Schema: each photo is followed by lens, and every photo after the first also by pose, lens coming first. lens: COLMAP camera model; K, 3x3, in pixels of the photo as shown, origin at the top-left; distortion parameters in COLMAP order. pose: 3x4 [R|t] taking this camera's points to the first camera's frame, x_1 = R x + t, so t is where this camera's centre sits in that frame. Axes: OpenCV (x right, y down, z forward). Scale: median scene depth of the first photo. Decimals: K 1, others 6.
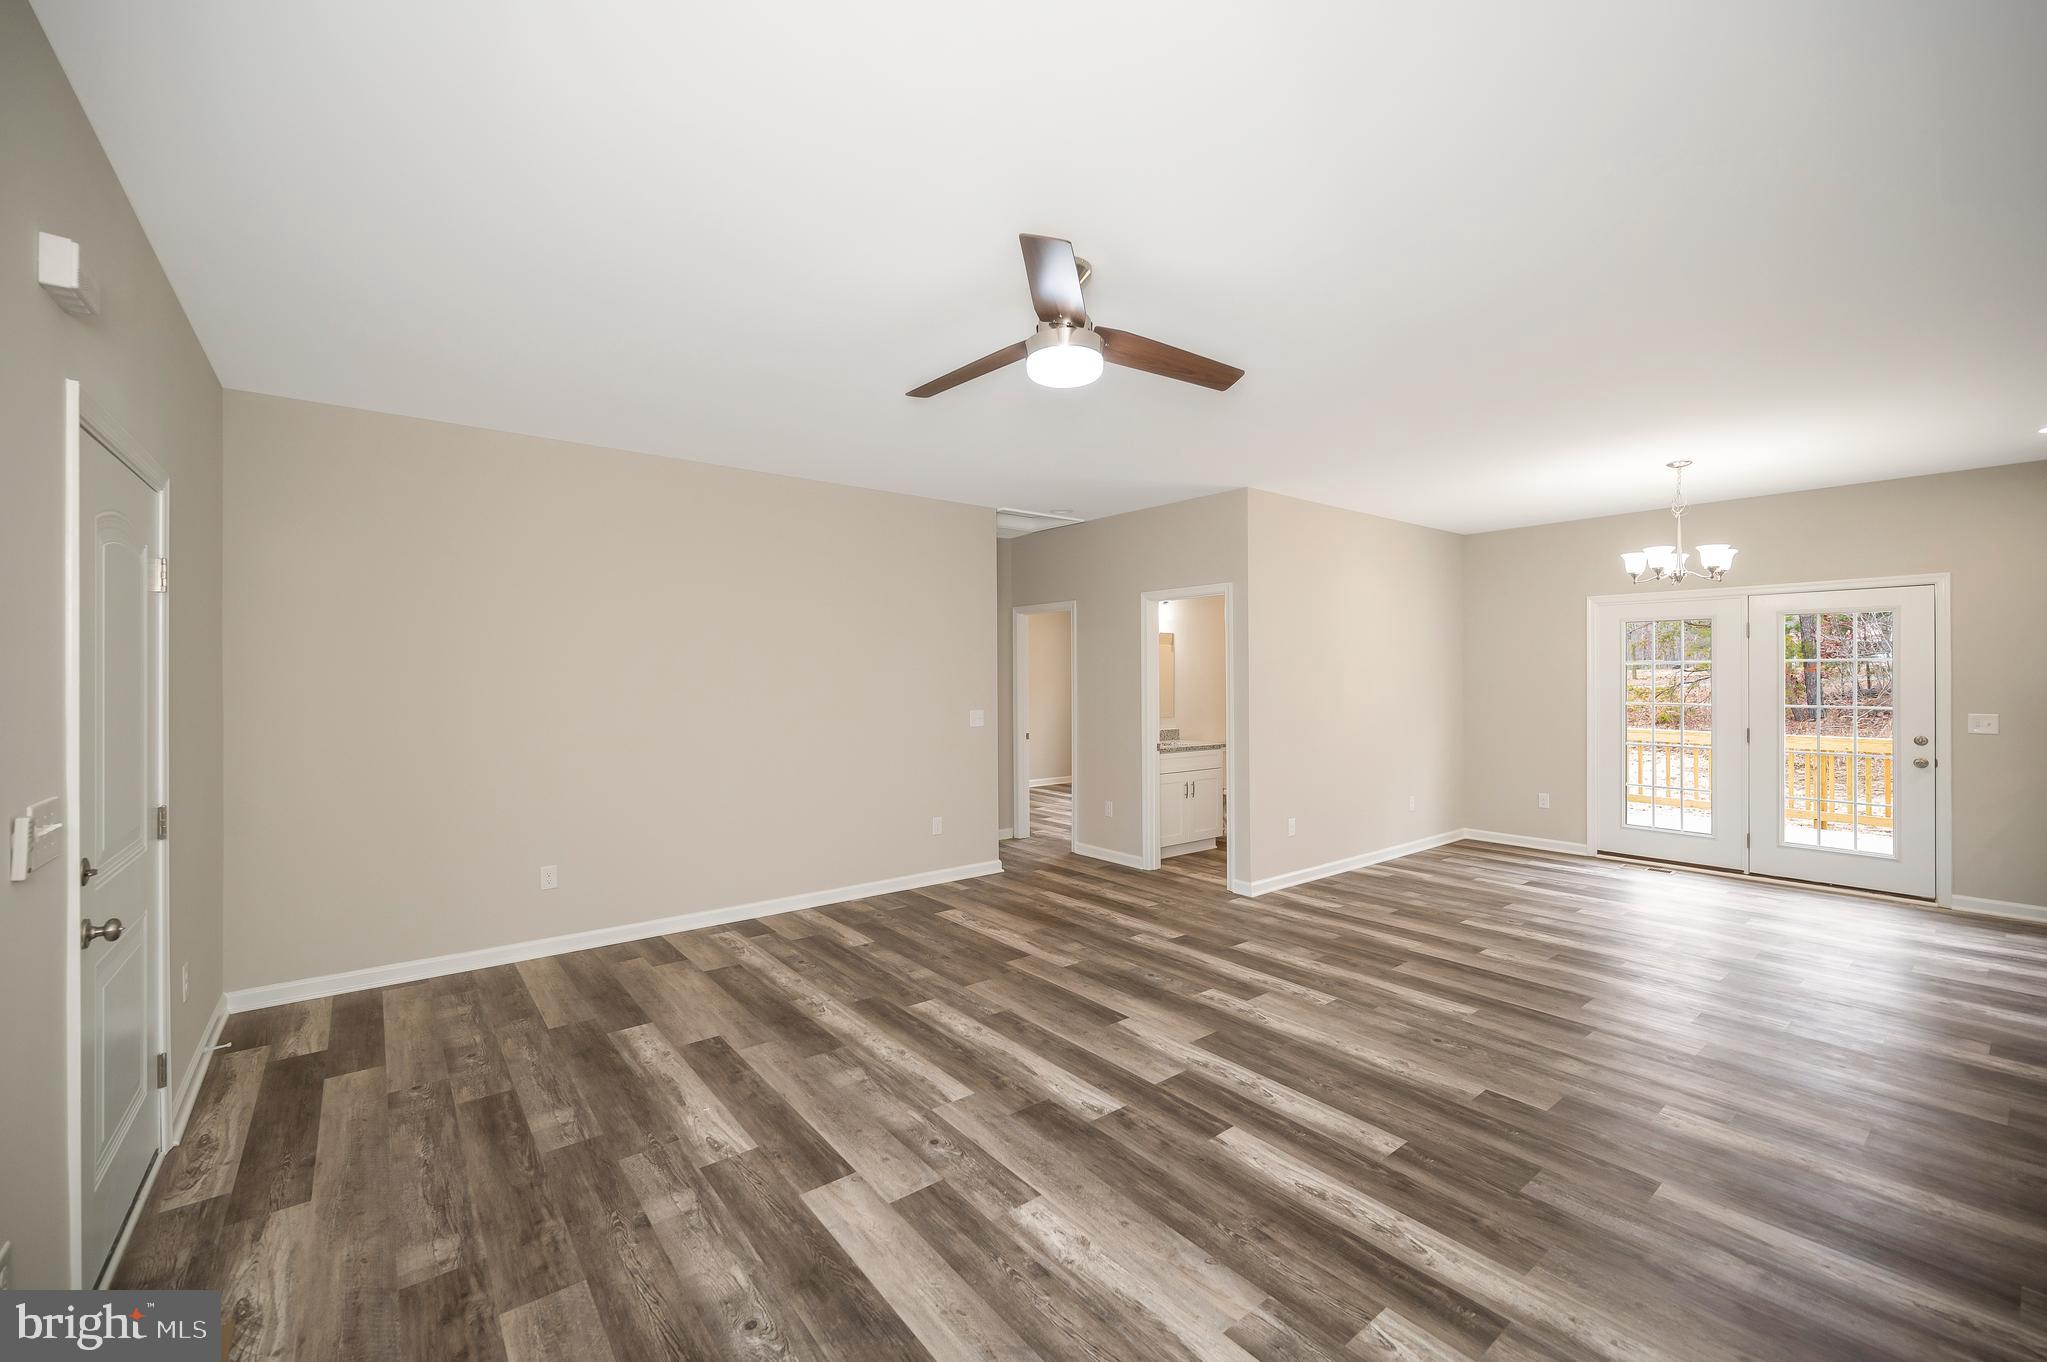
lens RADIAL K [[816.0, 0, 1023.5], [0, 816.0, 681.0], [0, 0, 1]] dist [0.000988, -0.000055]
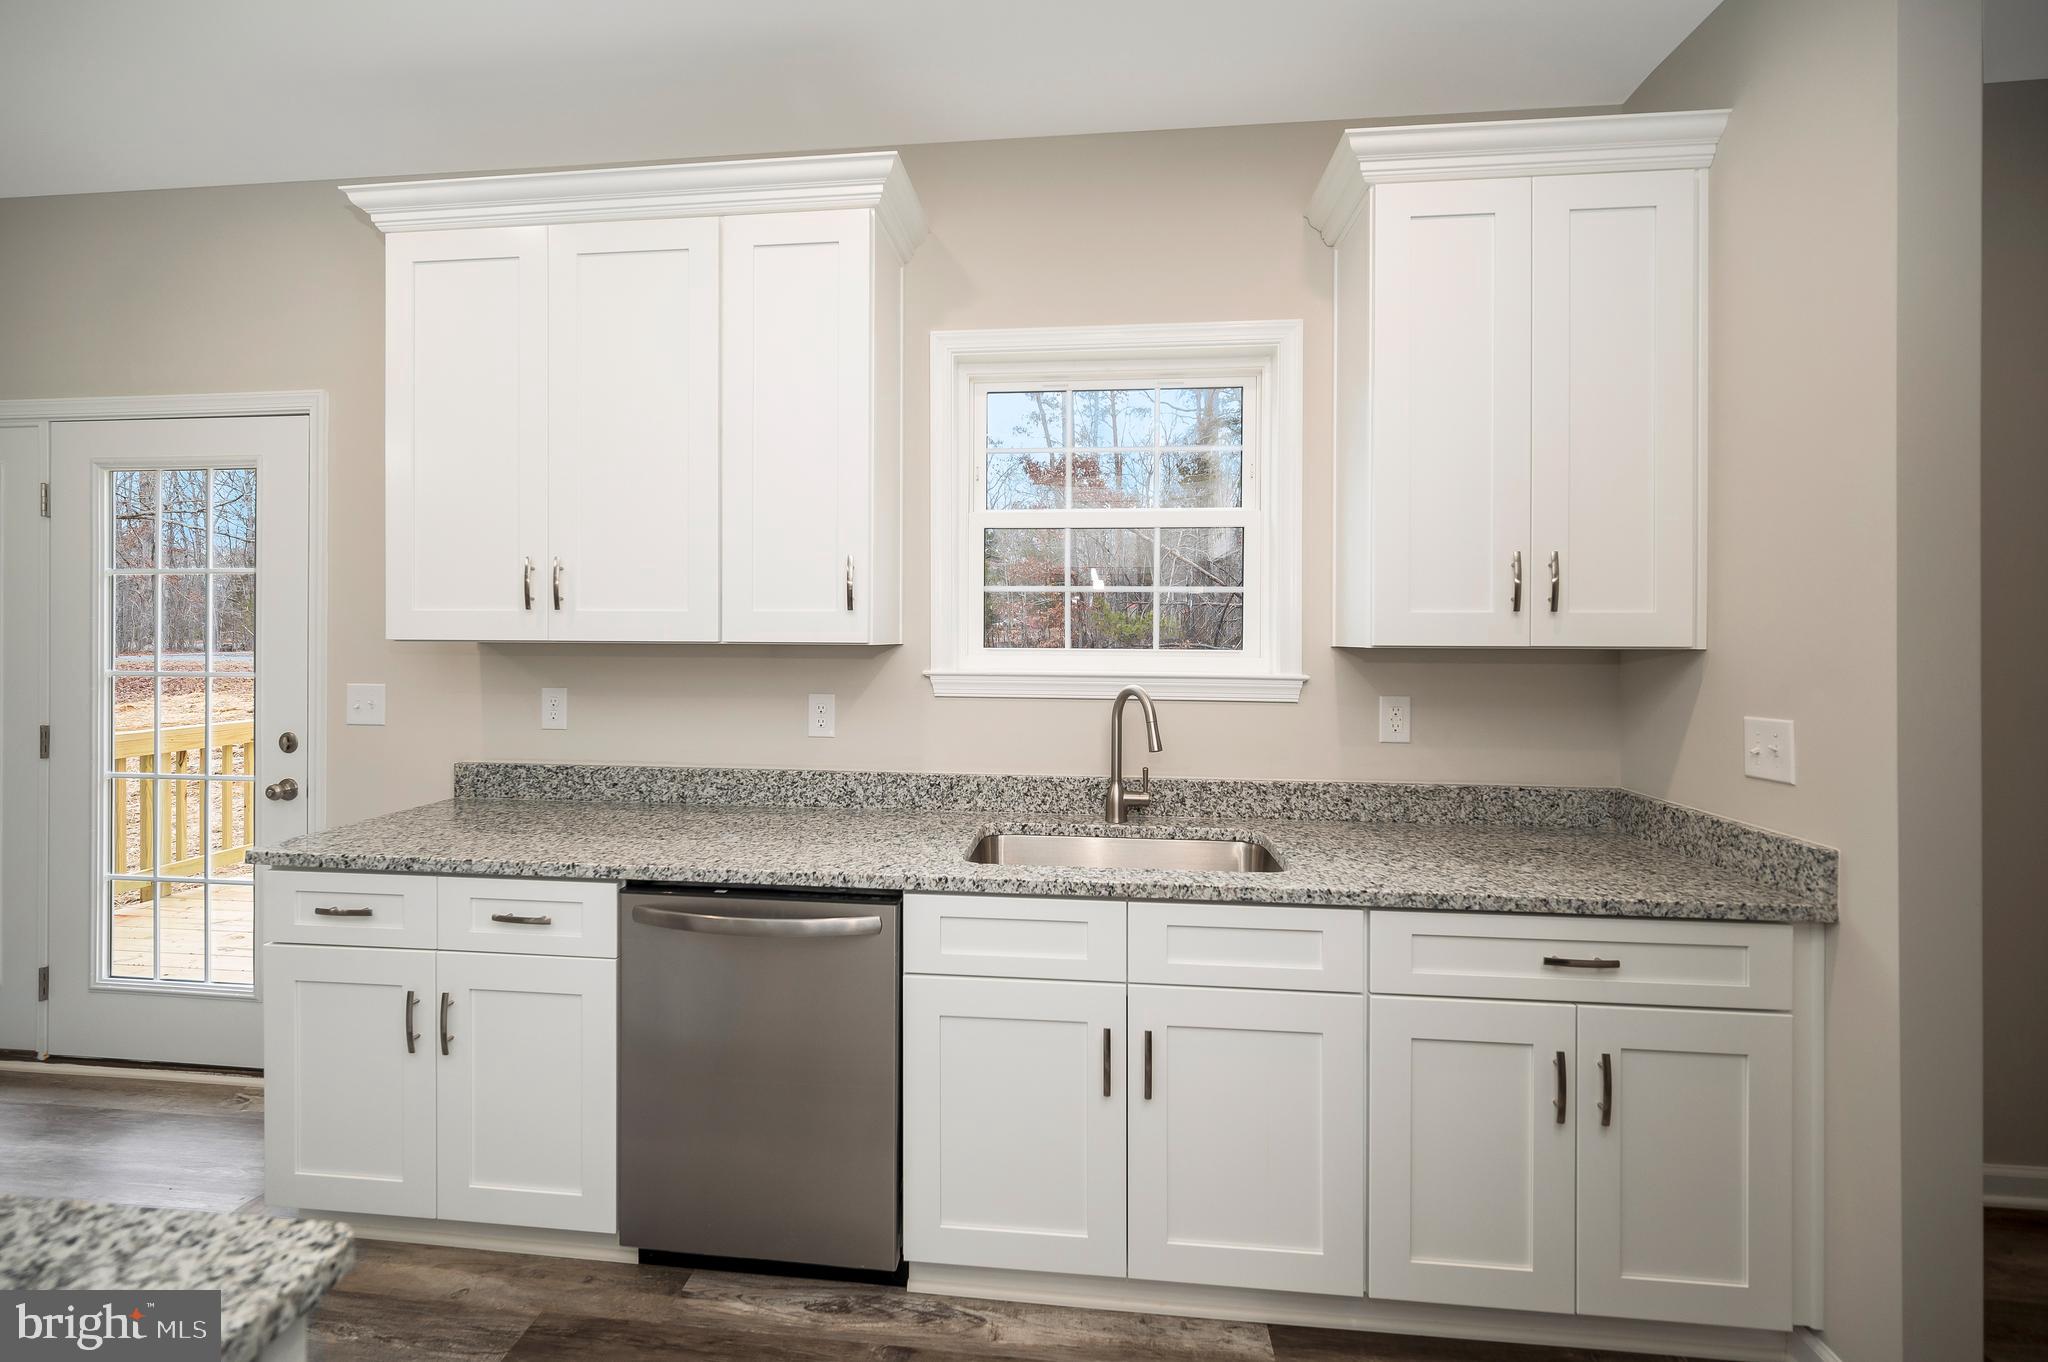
lens RADIAL K [[902.3, 0, 962.3], [0, 902.3, 627.0], [0, 0, 1]] dist [-0.001278, -0.000244]
pose [[0.708989, 0.002160, 0.705216, 1.719268], [-0.000854, 0.999997, -0.002204, 0.012079], [-0.705219, 0.000960, 0.708989, 0.603735]]
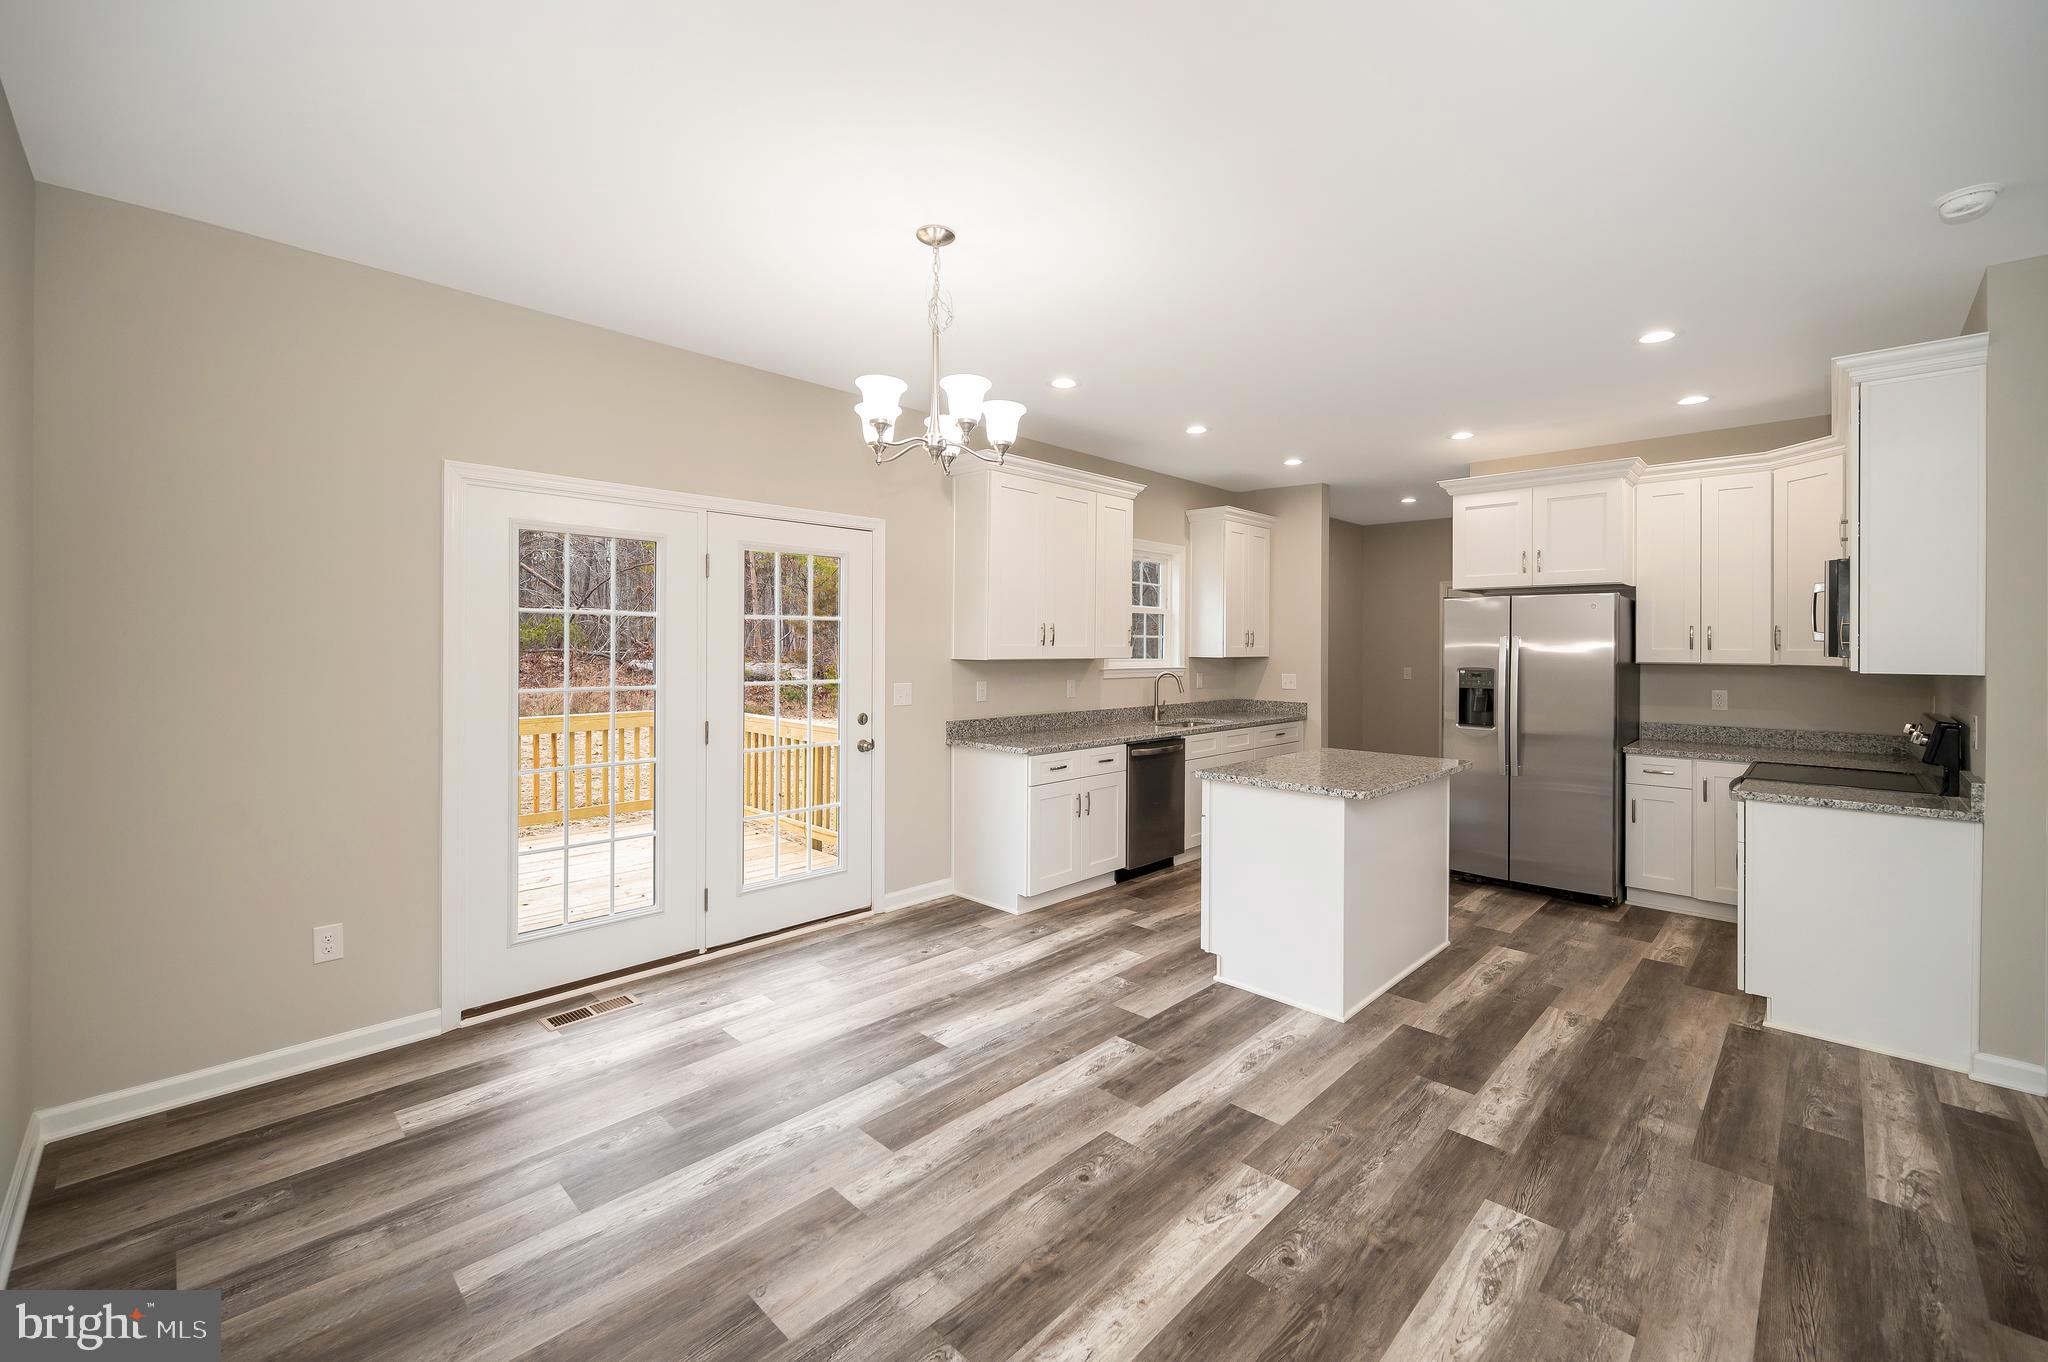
lens RADIAL K [[837.9, 0, 1042.2], [0, 837.9, 634.8], [0, 0, 1]] dist [0.000597, 0.000075]
pose [[-0.134926, 0.014698, 0.990747, 0.398750], [-0.000824, 0.999888, -0.014946, 0.001438], [-0.990855, -0.002833, -0.134899, 1.596042]]
